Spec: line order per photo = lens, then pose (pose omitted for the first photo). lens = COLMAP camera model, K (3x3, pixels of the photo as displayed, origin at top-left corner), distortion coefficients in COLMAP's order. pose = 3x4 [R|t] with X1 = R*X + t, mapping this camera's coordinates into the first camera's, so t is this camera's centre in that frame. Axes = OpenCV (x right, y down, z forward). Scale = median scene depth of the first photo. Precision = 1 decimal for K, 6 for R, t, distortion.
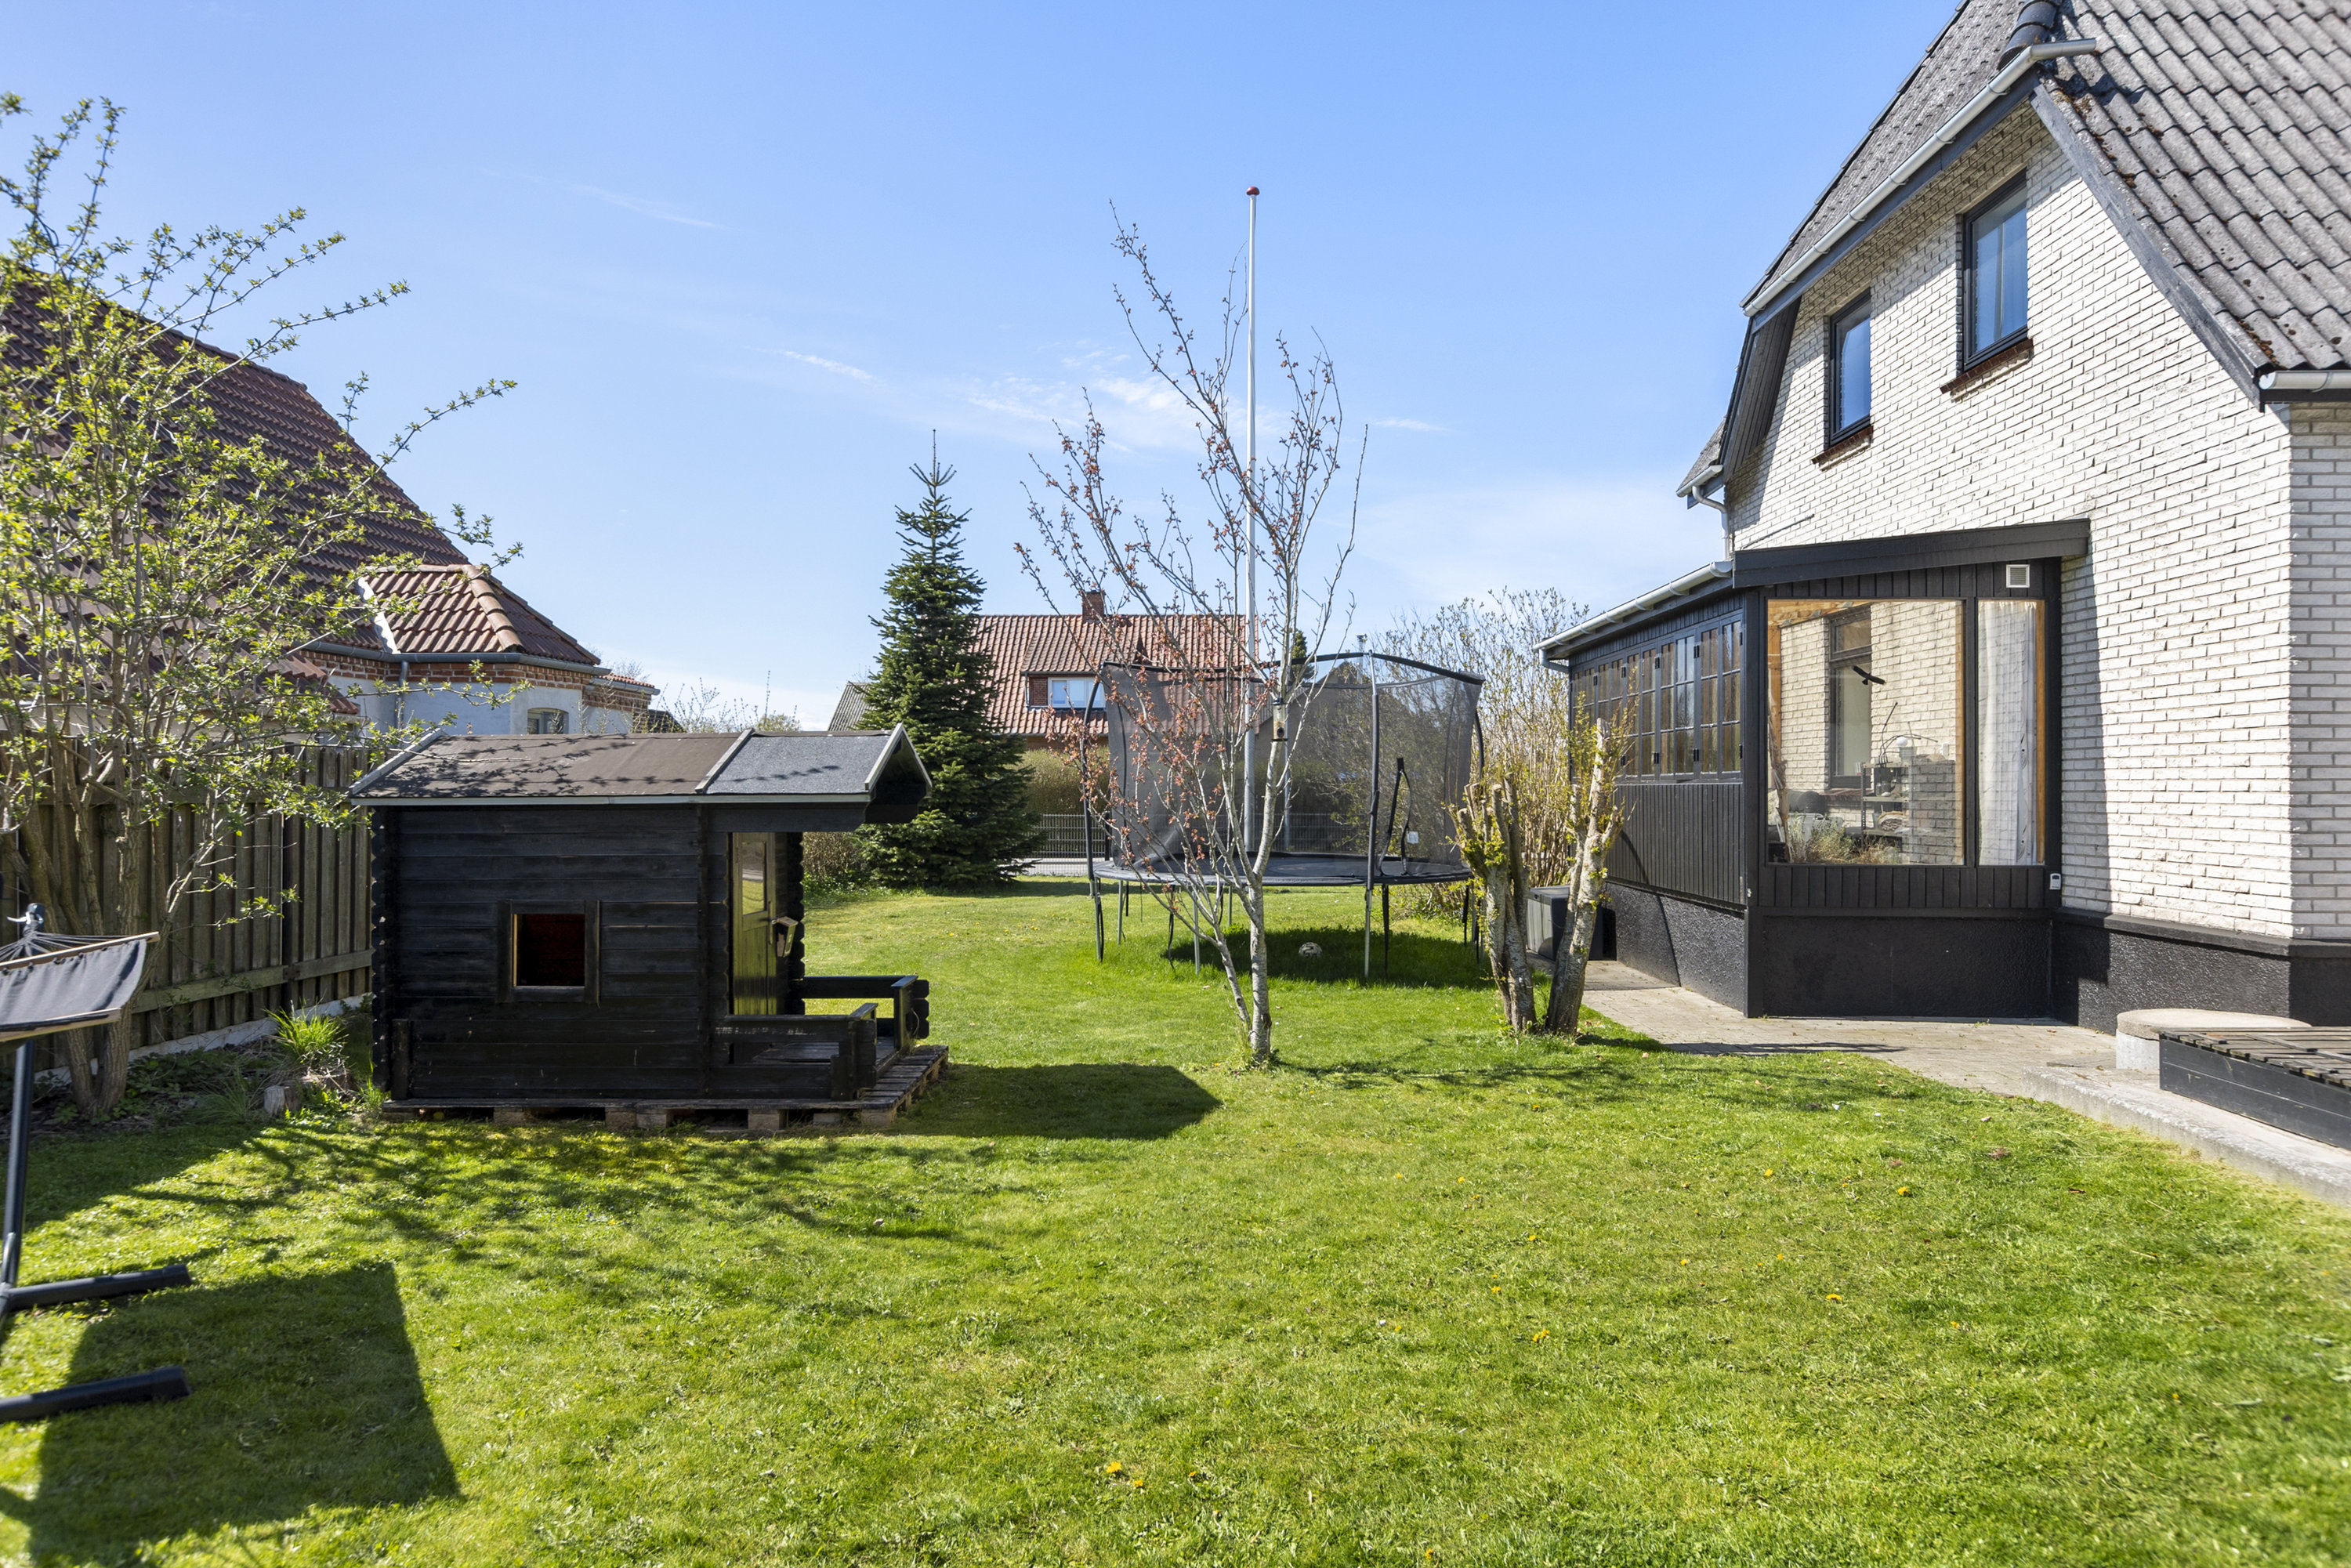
lens RADIAL K [[1532.6, 0, 1175.5], [0, 1532.6, 784.0], [0, 0, 1]] dist [0.002429, -0.000757]
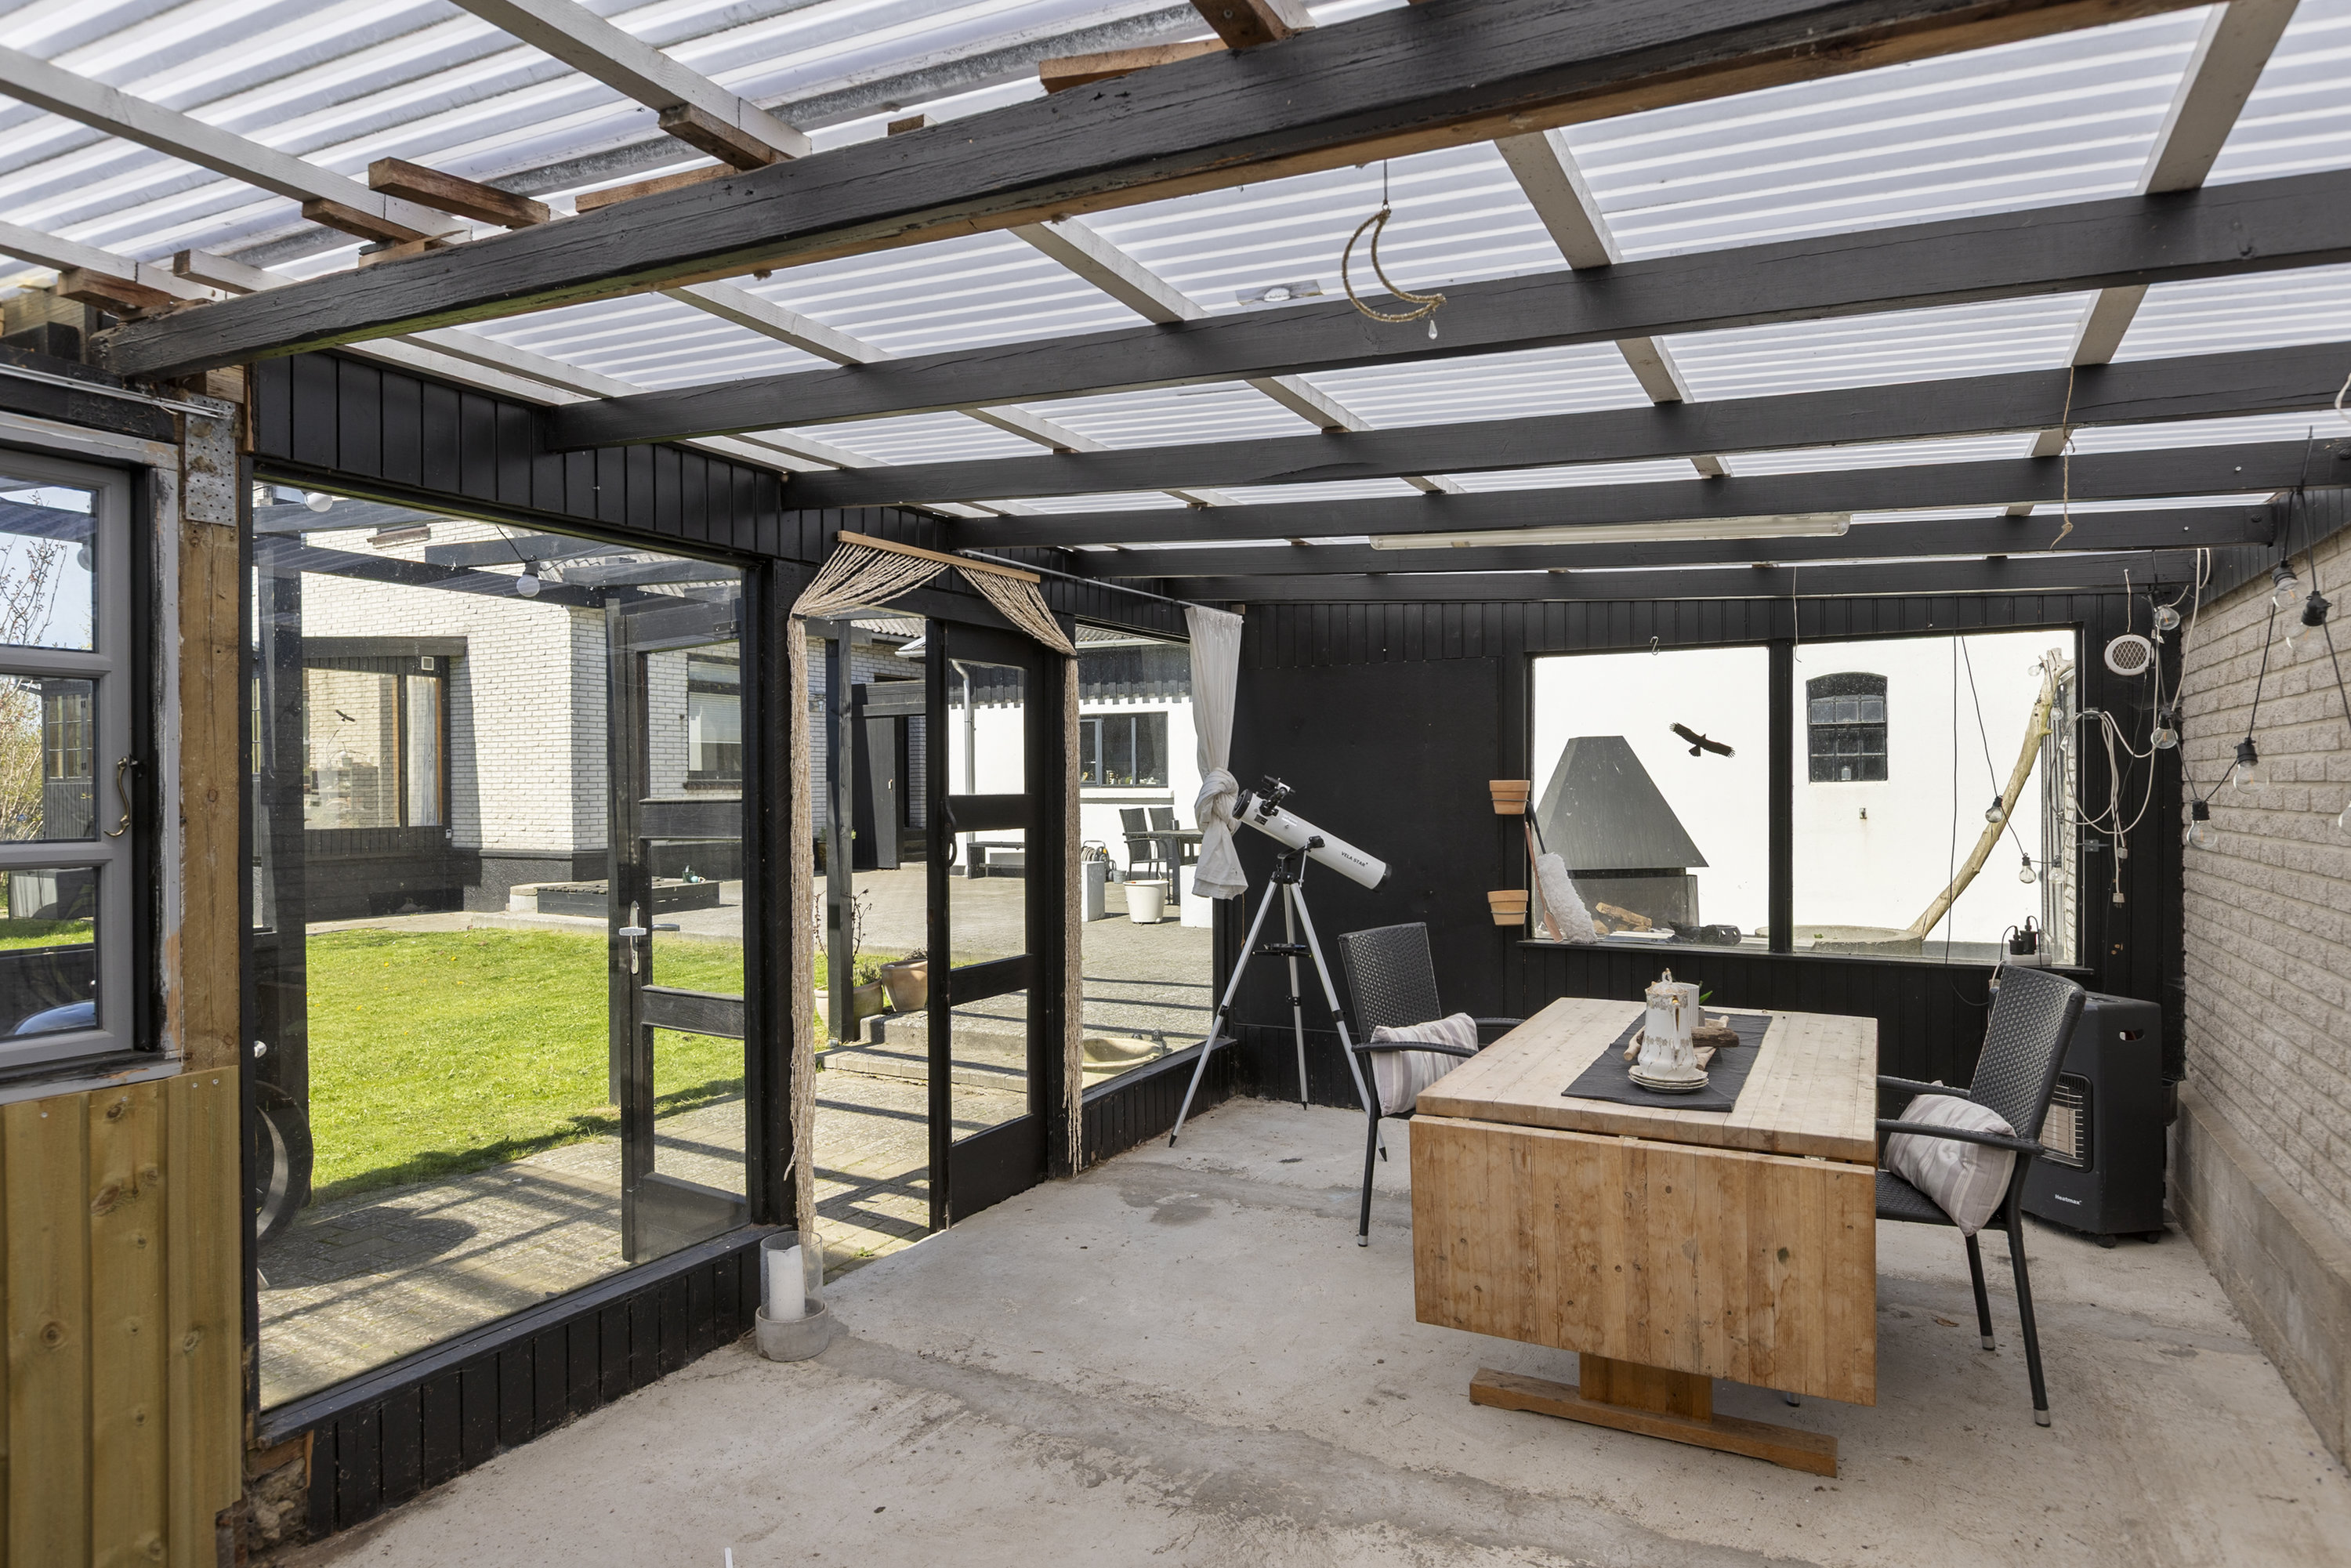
lens RADIAL K [[1333.0, 0, 1141.5], [0, 1333.0, 785.3], [0, 0, 1]] dist [-0.003740, -0.000562]
pose [[0.458842, -0.007780, 0.888484, -0.478591], [0.008305, 0.999956, 0.004467, 0.006482], [-0.888479, 0.005329, 0.458886, -0.478519]]
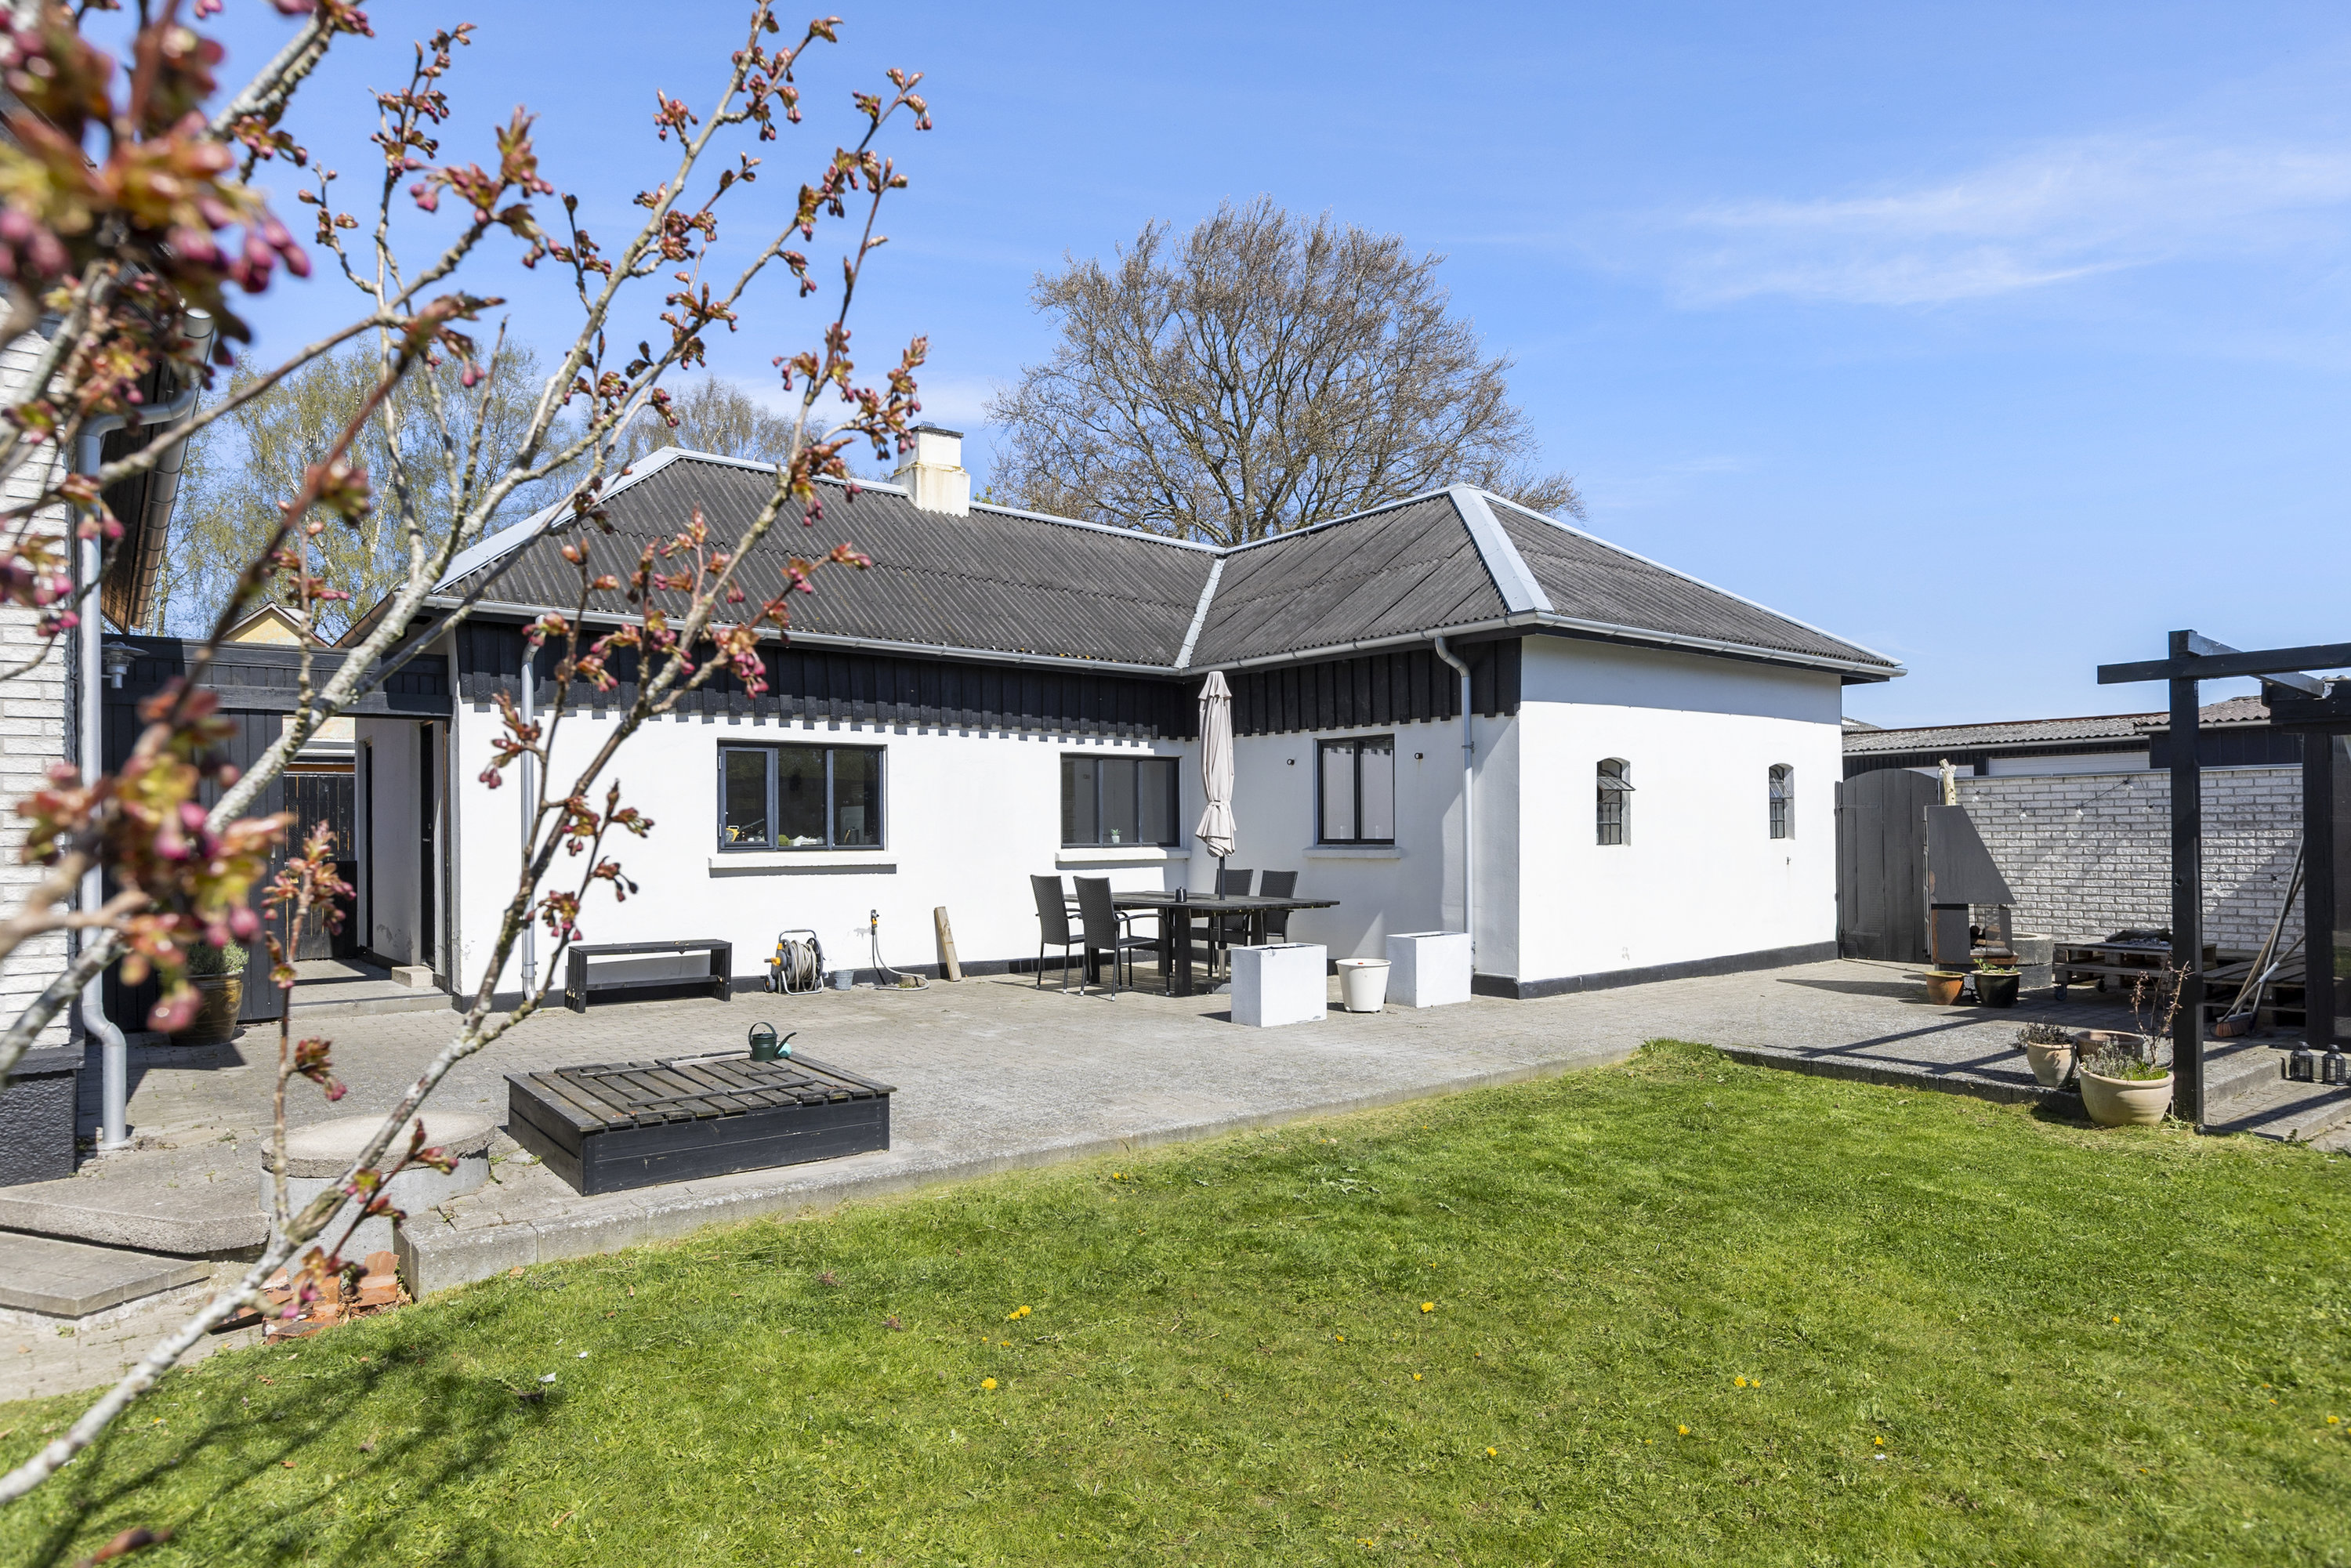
lens RADIAL K [[1333.0, 0, 1141.5], [0, 1333.0, 785.3], [0, 0, 1]] dist [-0.003740, -0.000562]
pose [[-0.611618, 0.024558, 0.790772, -0.081483], [0.001298, 0.999548, -0.030038, -0.004719], [-0.791152, -0.017346, -0.611373, 0.817876]]
